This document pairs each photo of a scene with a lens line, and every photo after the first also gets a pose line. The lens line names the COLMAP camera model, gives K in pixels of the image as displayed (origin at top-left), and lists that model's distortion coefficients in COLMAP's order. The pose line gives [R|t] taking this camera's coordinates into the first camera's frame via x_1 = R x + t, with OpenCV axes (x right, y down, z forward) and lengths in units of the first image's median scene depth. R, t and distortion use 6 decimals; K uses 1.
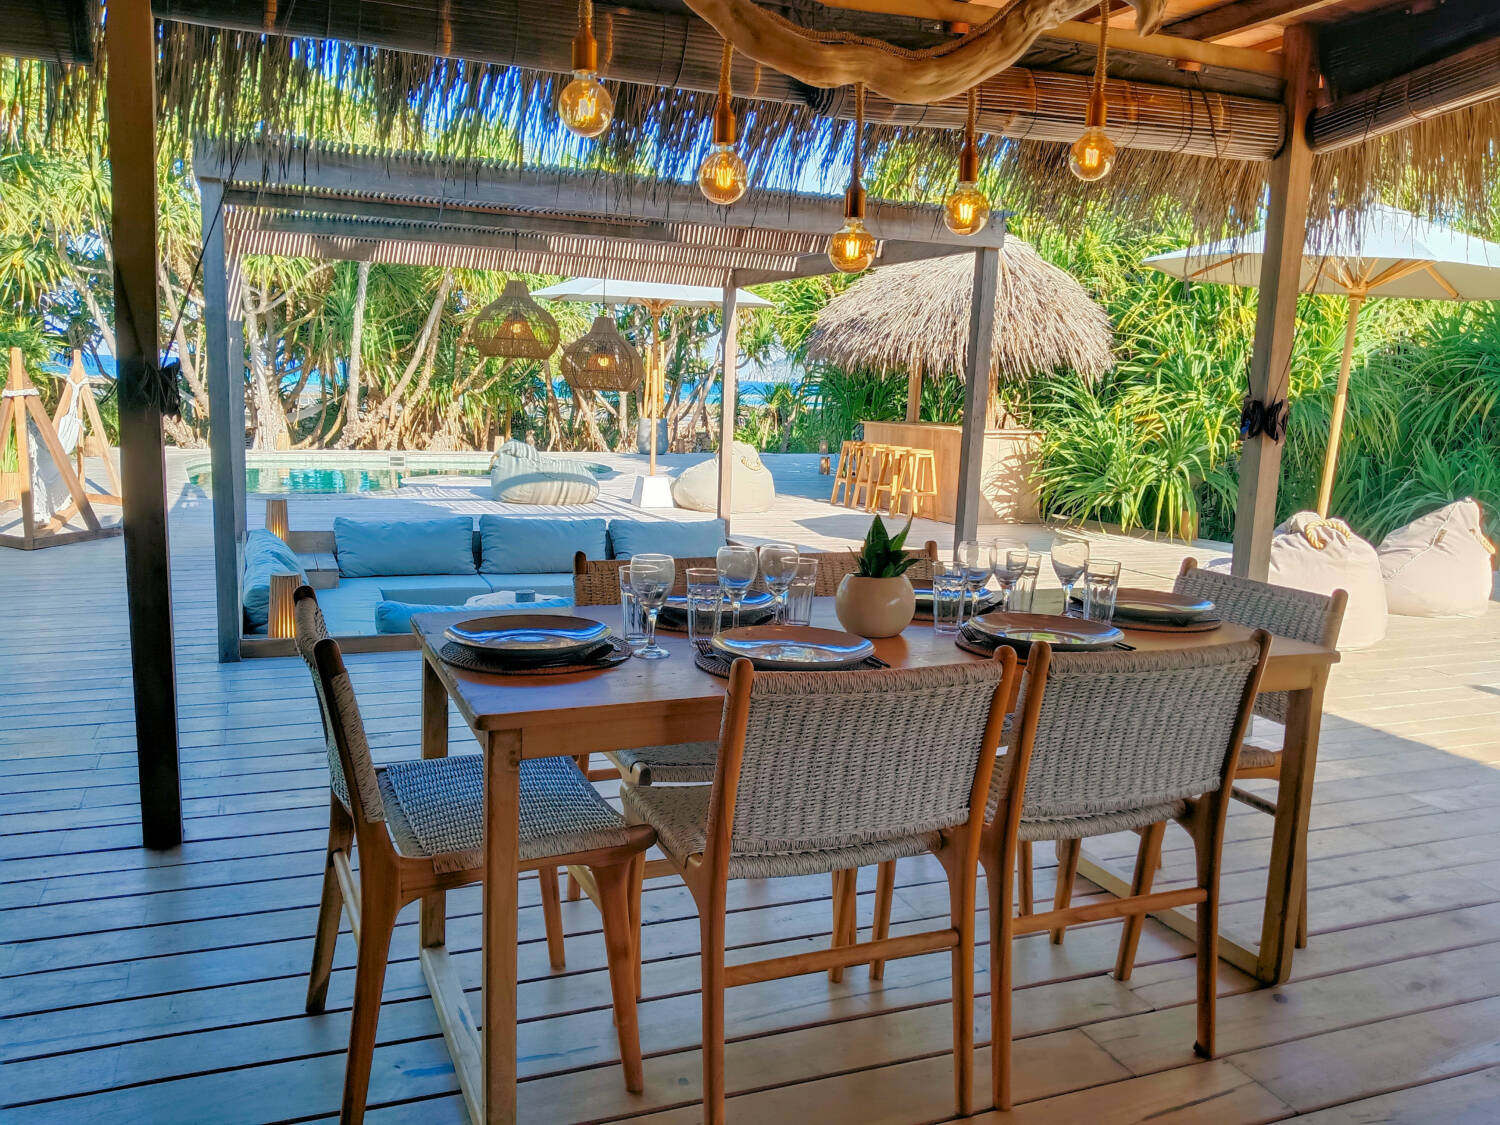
lens RADIAL K [[1180.8, 0, 750.0], [0, 1180.8, 562.5], [0, 0, 1]] dist [0.110209, -0.188338]
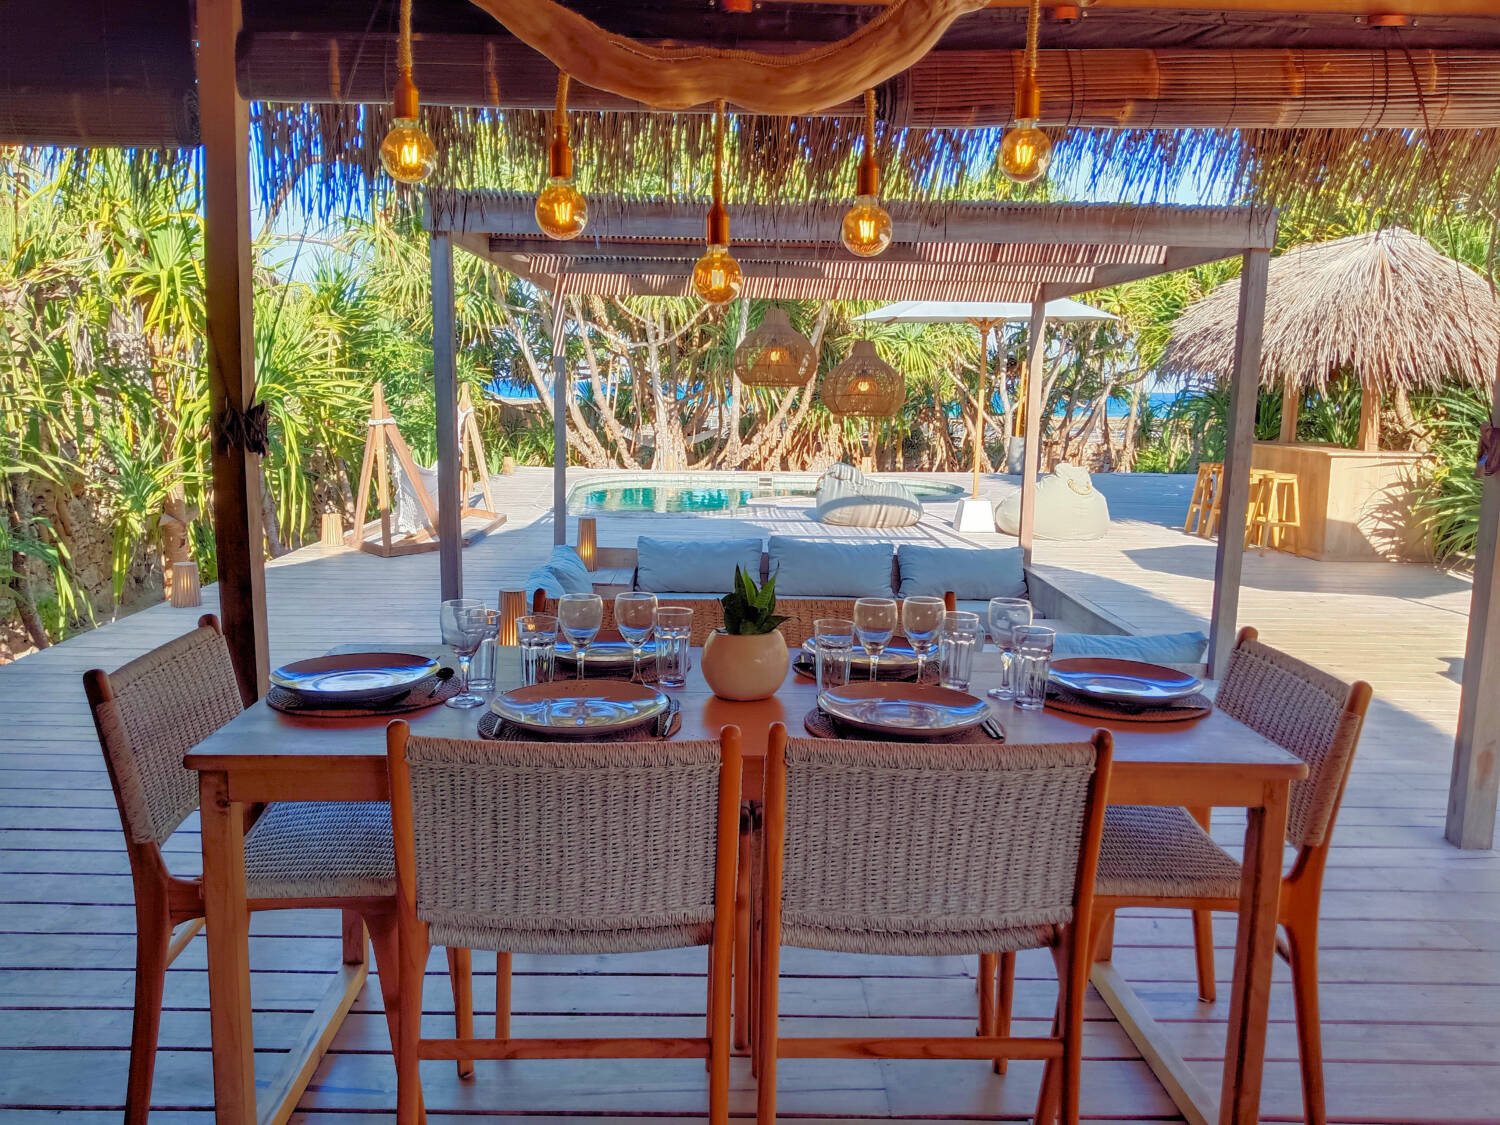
lens RADIAL K [[1180.8, 0, 750.0], [0, 1180.8, 562.5], [0, 0, 1]] dist [0.116693, -0.227933]
pose [[0.932979, 0.034831, -0.358241, 0.103262], [-0.039993, 0.999175, -0.007009, -0.008626], [0.357702, 0.020867, 0.933603, 0.035286]]
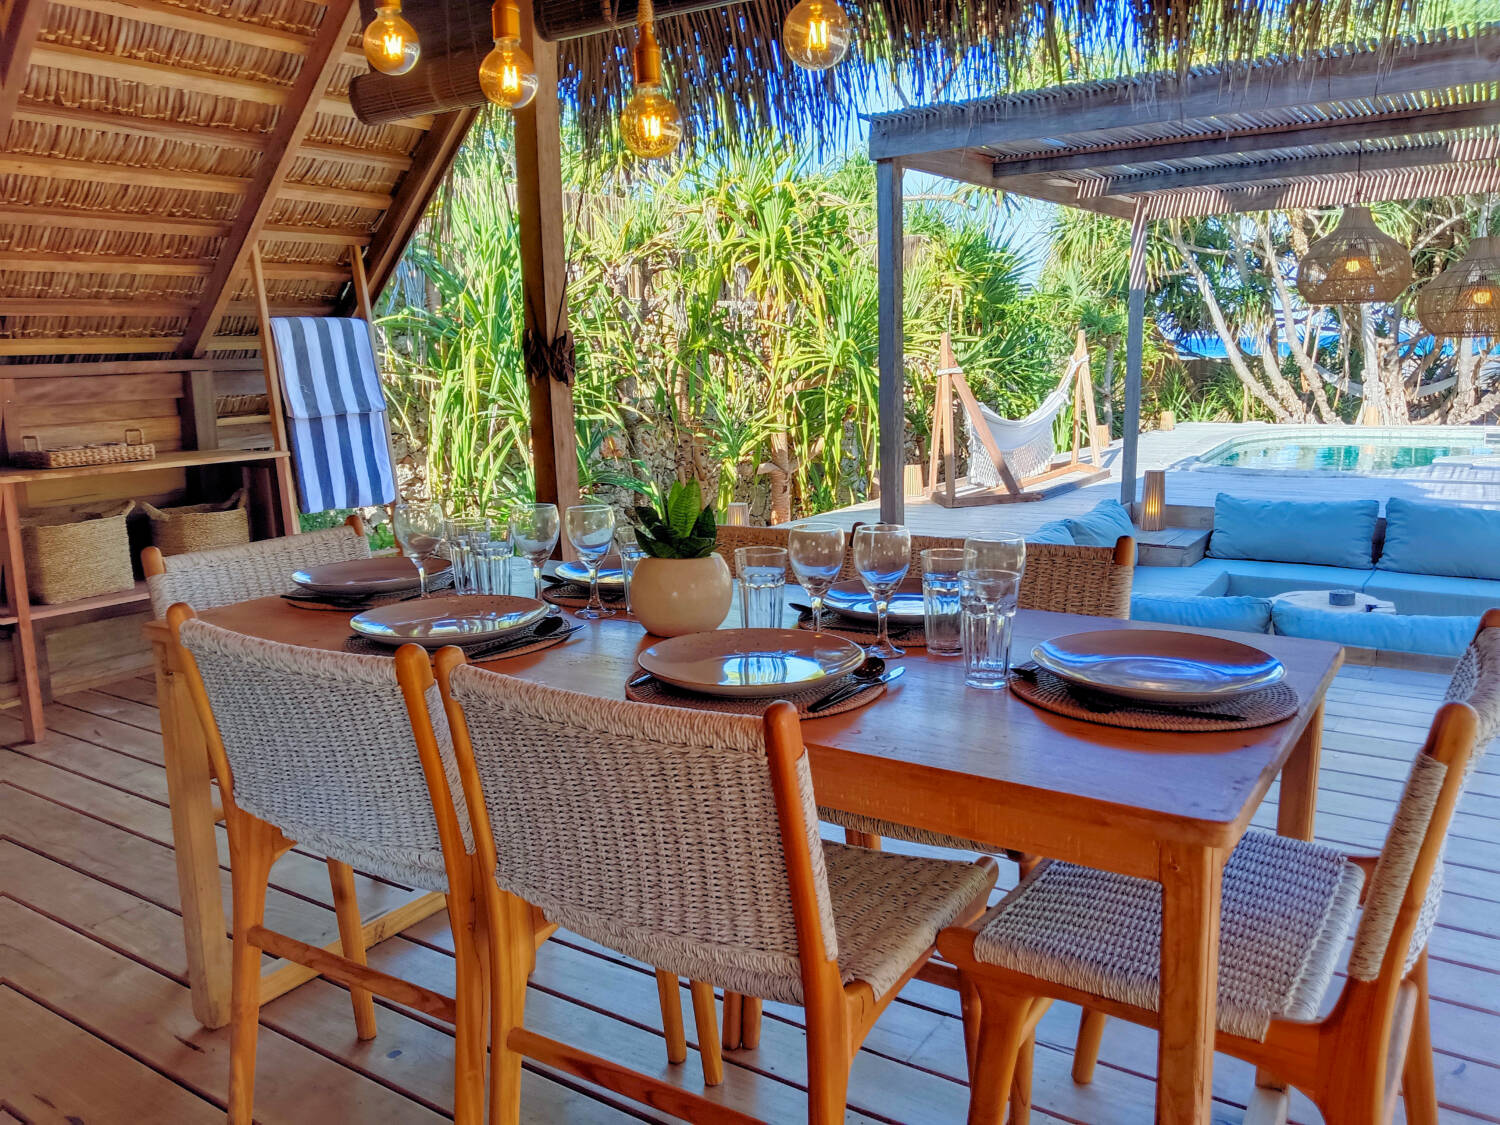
lens RADIAL K [[1172.0, 0, 750.0], [0, 1172.0, 562.5], [0, 0, 1]] dist [0.066055, -0.134677]
pose [[0.550179, 0.096428, -0.829460, 0.177137], [-0.080962, 0.994790, 0.061947, -0.009242], [0.831112, 0.033072, 0.555120, 0.152739]]
